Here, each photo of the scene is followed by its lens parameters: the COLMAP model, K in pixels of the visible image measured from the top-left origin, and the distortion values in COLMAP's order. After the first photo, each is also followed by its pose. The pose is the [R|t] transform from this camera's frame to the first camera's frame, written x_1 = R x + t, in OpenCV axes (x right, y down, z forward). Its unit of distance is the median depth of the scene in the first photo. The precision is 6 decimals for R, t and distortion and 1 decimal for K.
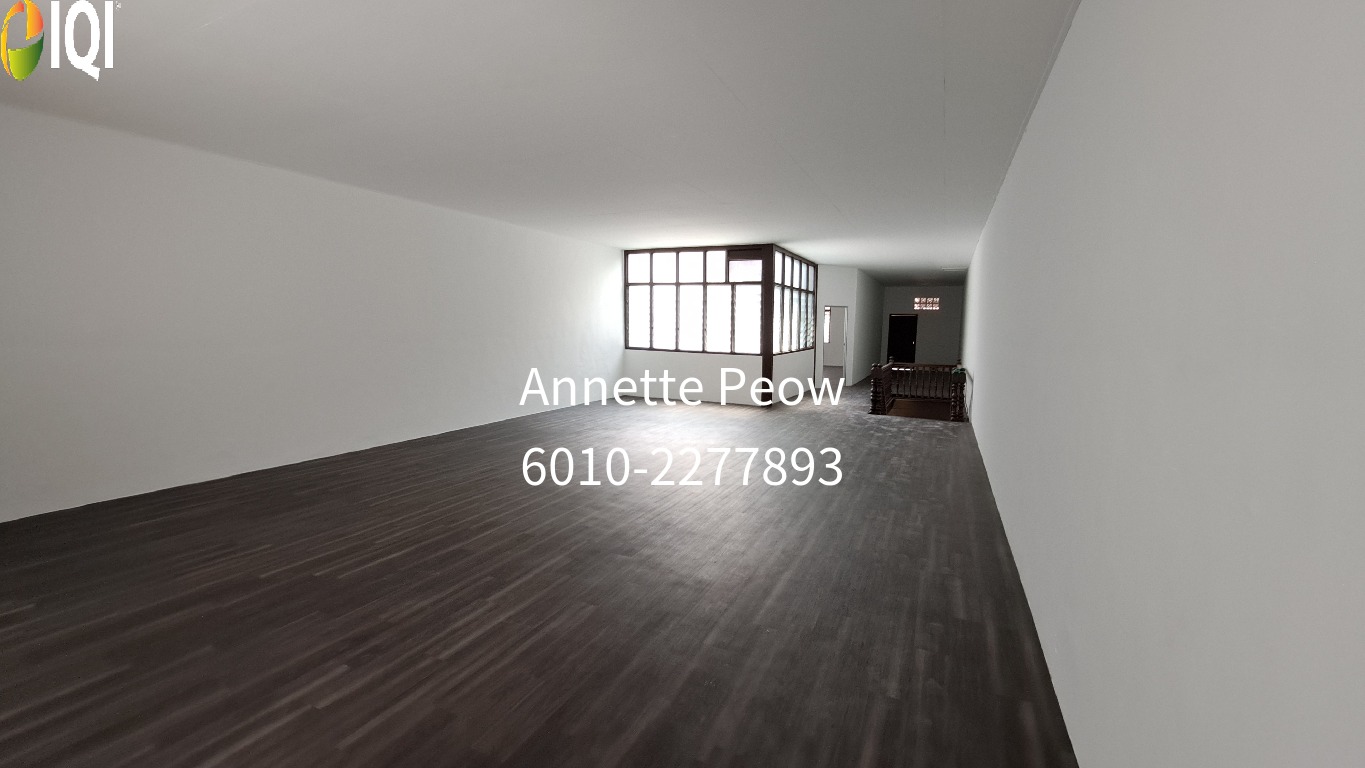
lens RADIAL K [[563.8, 0, 670.5], [0, 563.8, 376.8], [0, 0, 1]] dist [-0.000099, 0.000023]
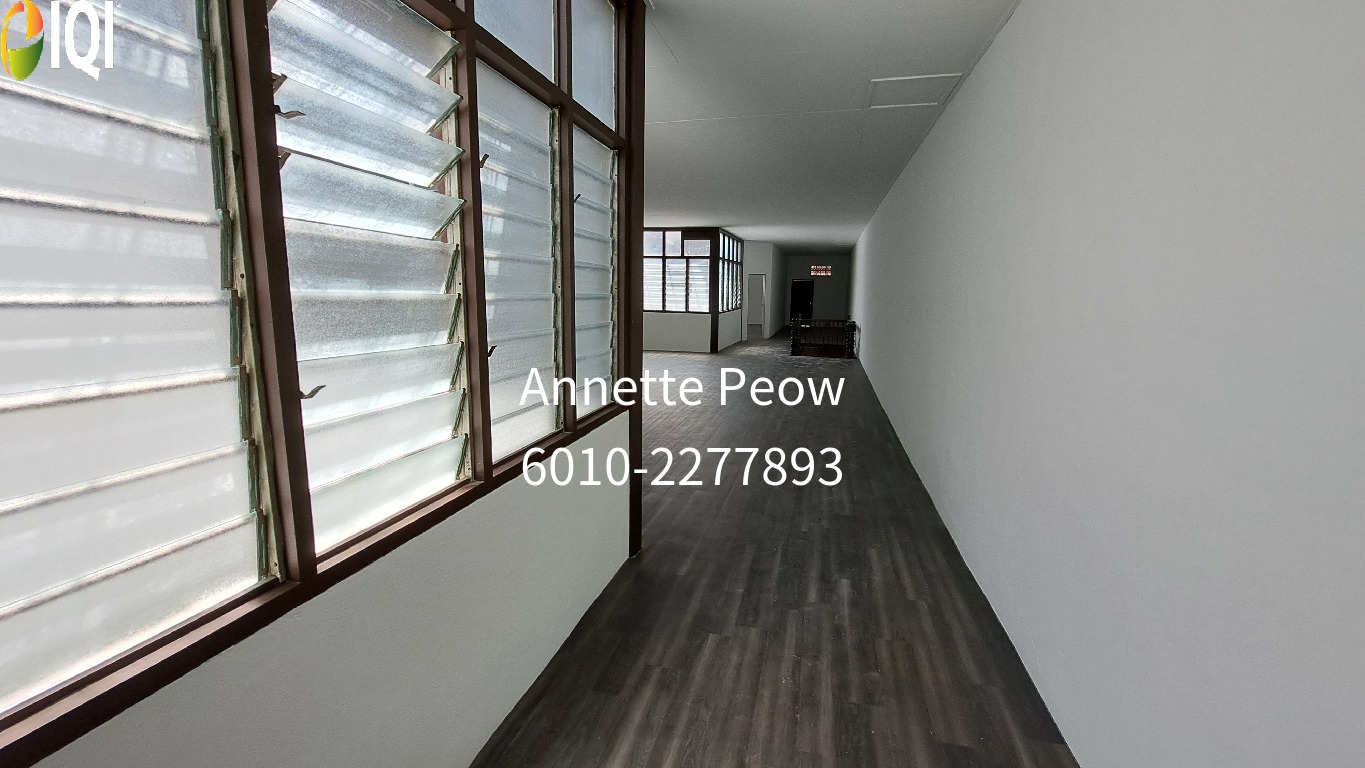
lens RADIAL K [[563.8, 0, 670.5], [0, 563.8, 376.8], [0, 0, 1]] dist [-0.000099, 0.000023]
pose [[0.983740, -0.027208, 0.177526, -0.156581], [0.015206, 0.997527, 0.068620, 0.016051], [-0.178954, -0.064805, 0.981721, -0.262071]]
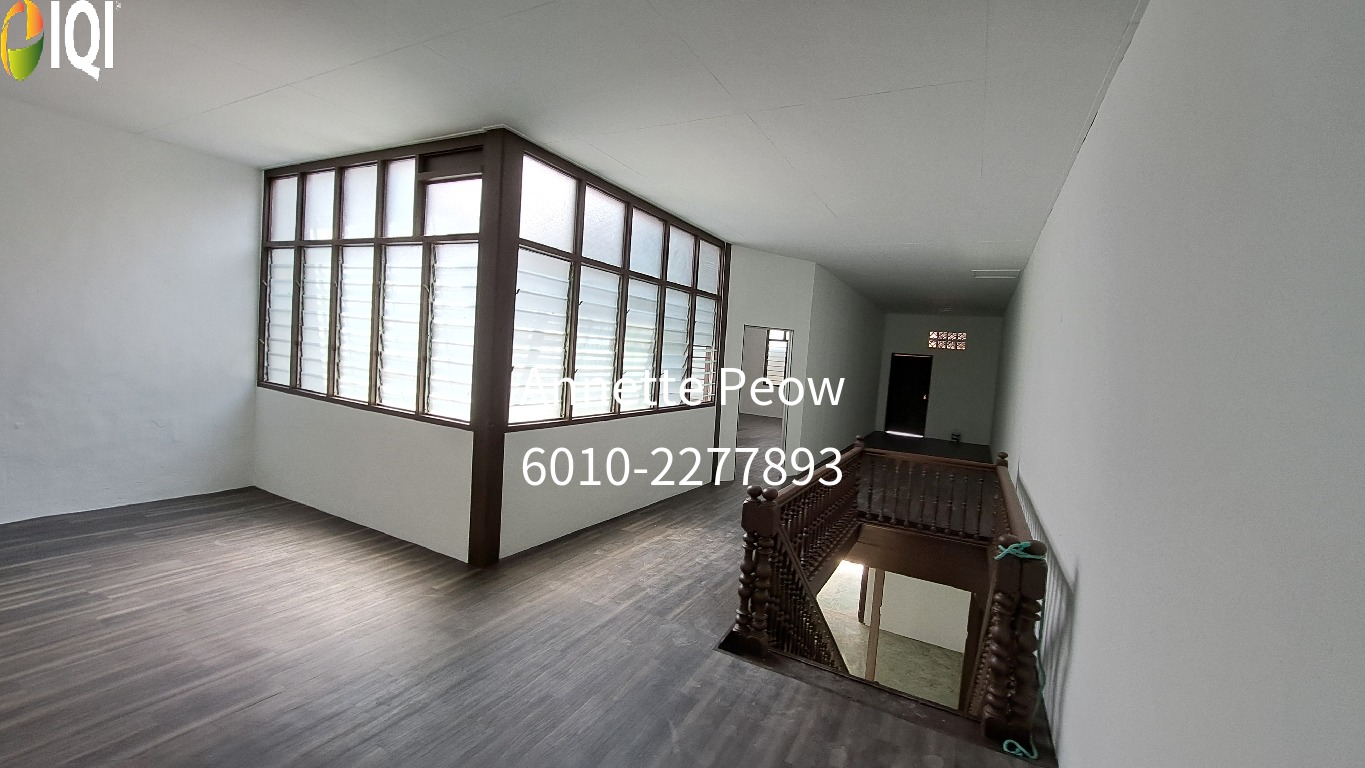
lens RADIAL K [[563.8, 0, 670.5], [0, 563.8, 376.8], [0, 0, 1]] dist [-0.000099, 0.000023]
pose [[0.997460, 0.059062, -0.039822, 0.290309], [-0.061129, 0.996729, -0.052855, -0.057379], [0.036570, 0.055155, 0.997808, 0.598048]]
